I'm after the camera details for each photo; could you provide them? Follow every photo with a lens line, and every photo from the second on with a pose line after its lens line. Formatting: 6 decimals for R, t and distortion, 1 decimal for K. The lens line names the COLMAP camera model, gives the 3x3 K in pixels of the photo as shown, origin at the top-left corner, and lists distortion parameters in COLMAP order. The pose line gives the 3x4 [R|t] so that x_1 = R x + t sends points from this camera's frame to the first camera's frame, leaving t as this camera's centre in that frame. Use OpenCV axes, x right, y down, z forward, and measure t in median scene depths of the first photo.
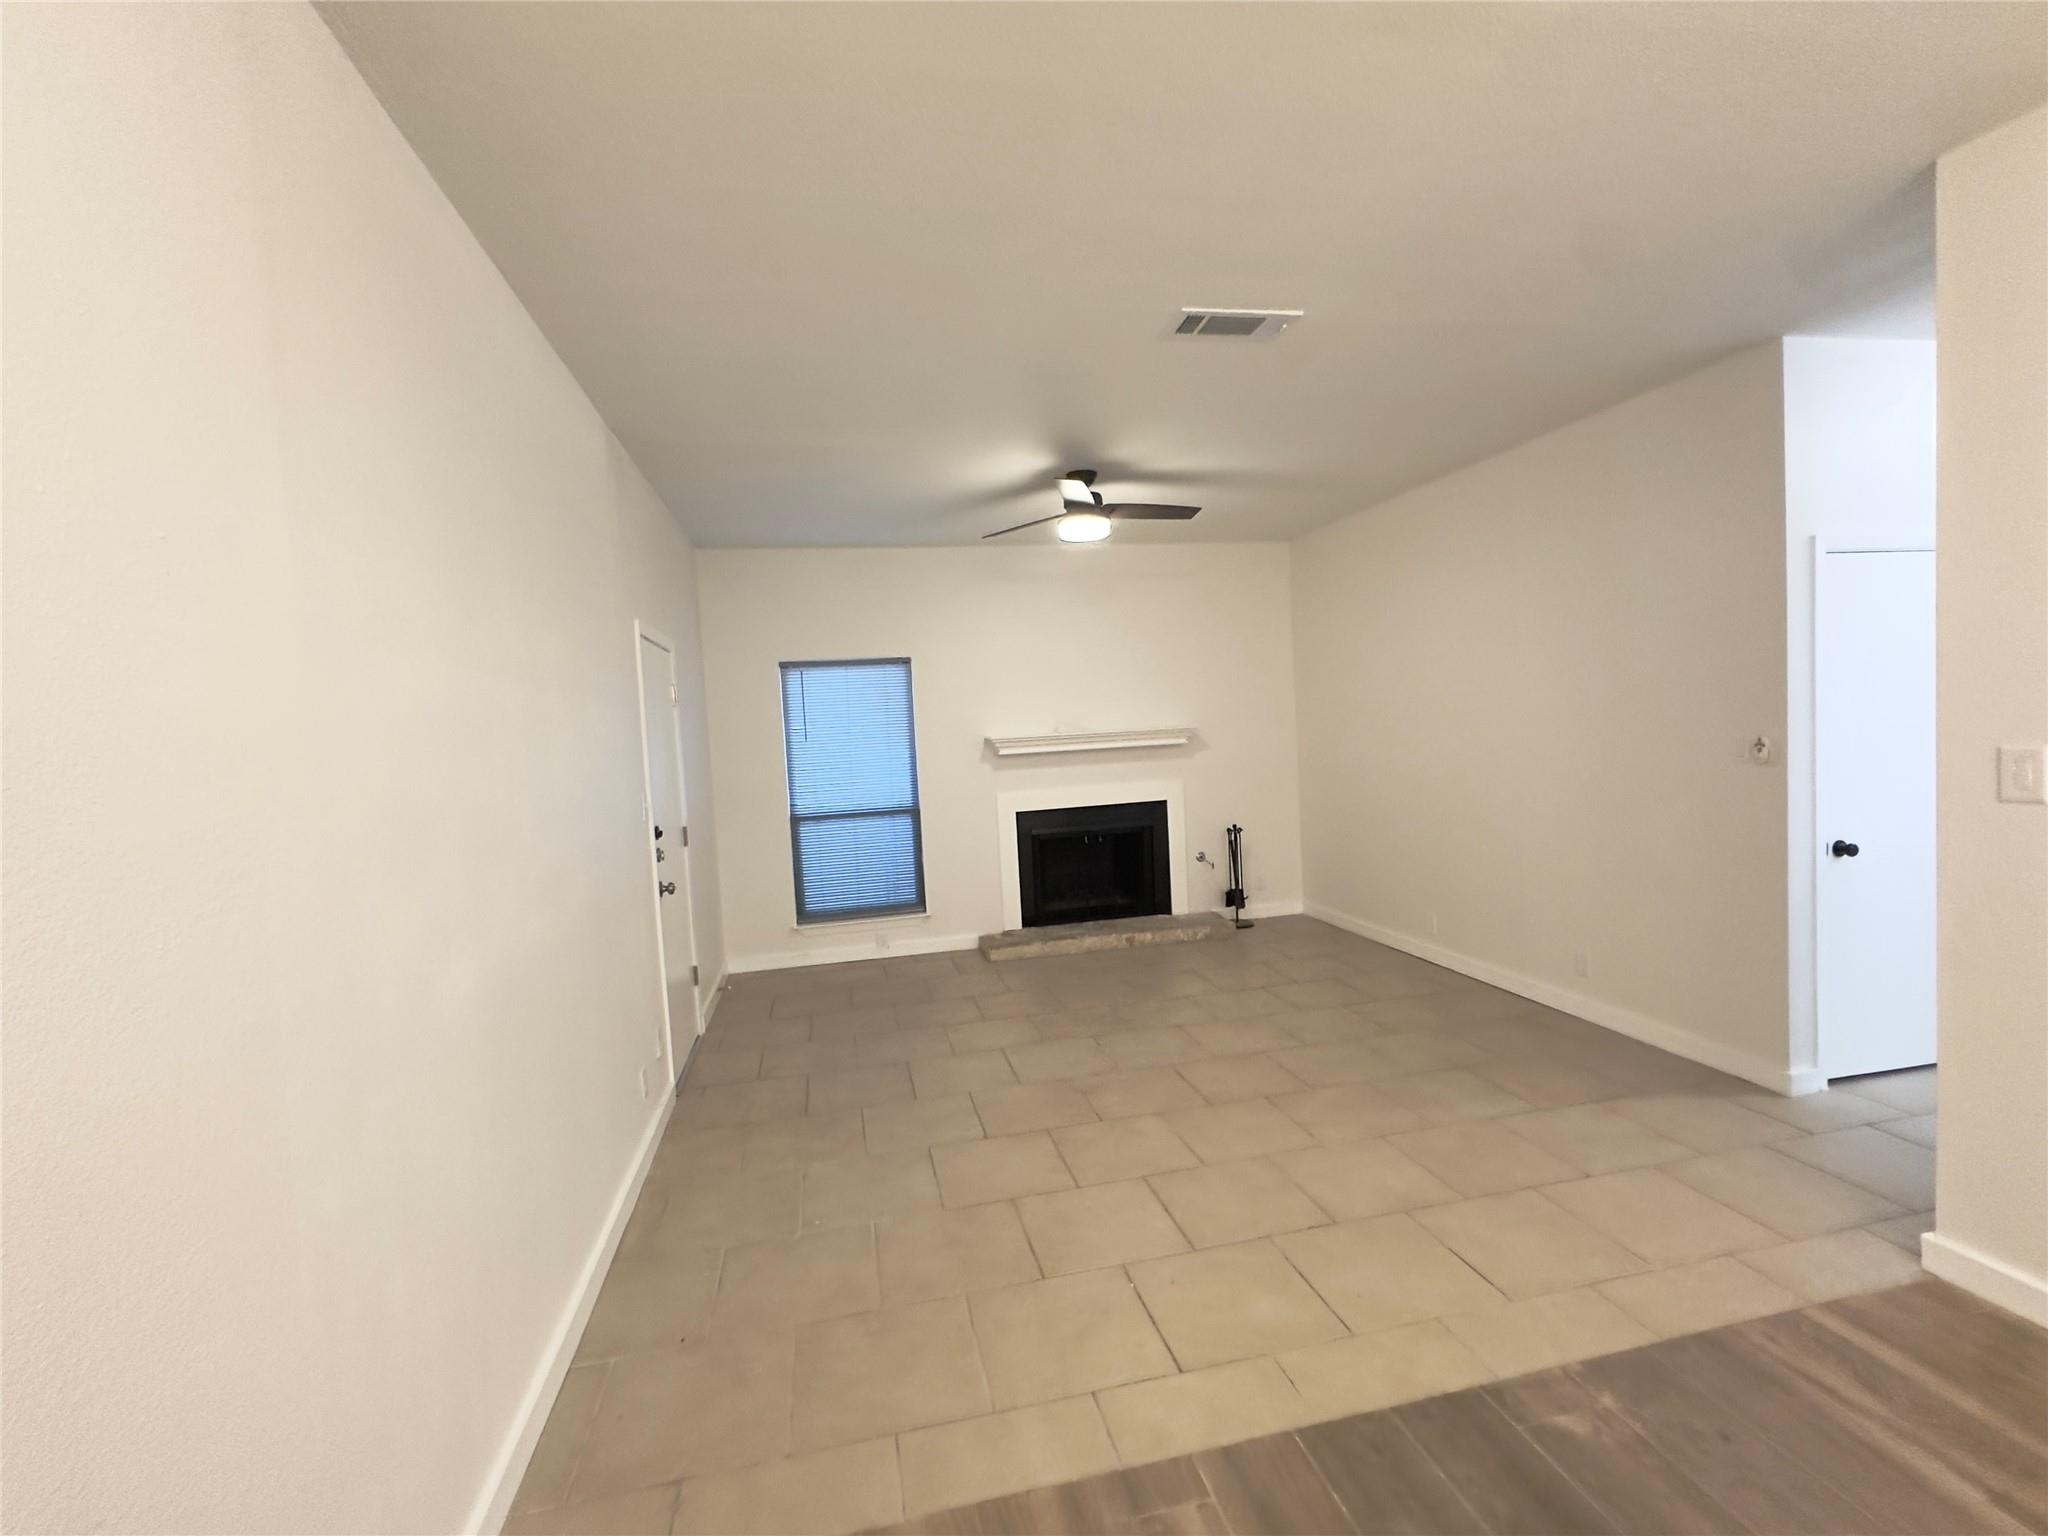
lens RADIAL K [[907.0, 0, 1024.0], [0, 907.0, 768.0], [0, 0, 1]] dist [0.000472, 0.000084]
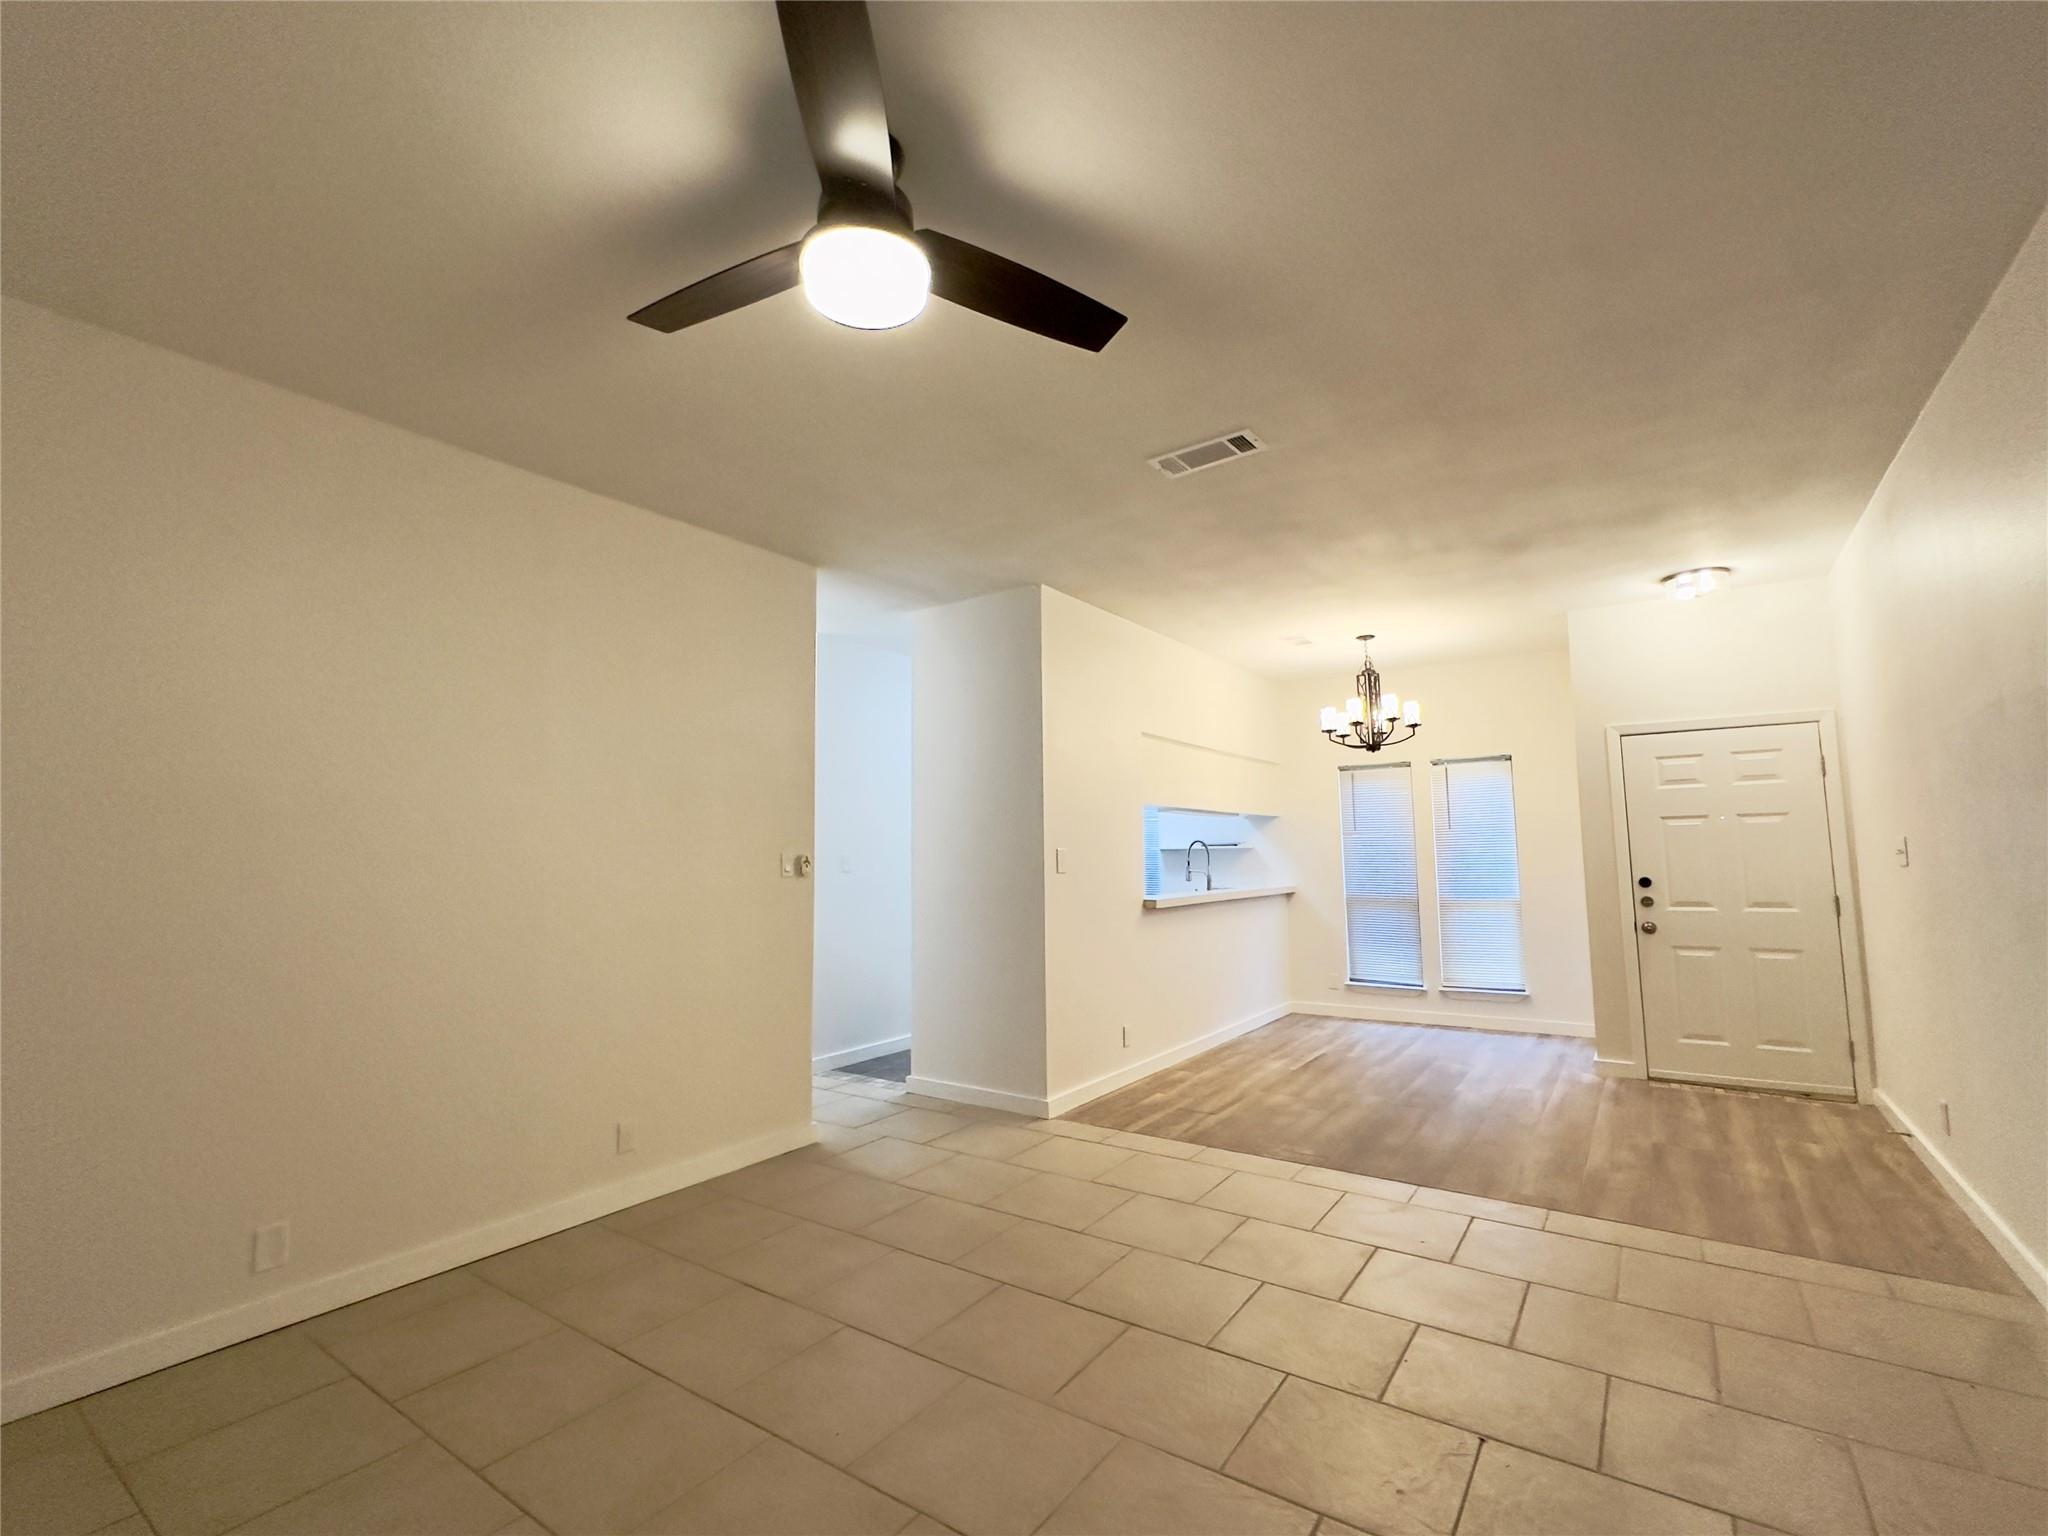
lens RADIAL K [[907.0, 0, 1024.0], [0, 907.0, 768.0], [0, 0, 1]] dist [0.000472, 0.000084]
pose [[-0.675754, 0.135113, 0.724638, -0.525327], [0.085956, 0.990795, -0.104582, 0.005488], [-0.732098, -0.008385, -0.681147, 2.593999]]
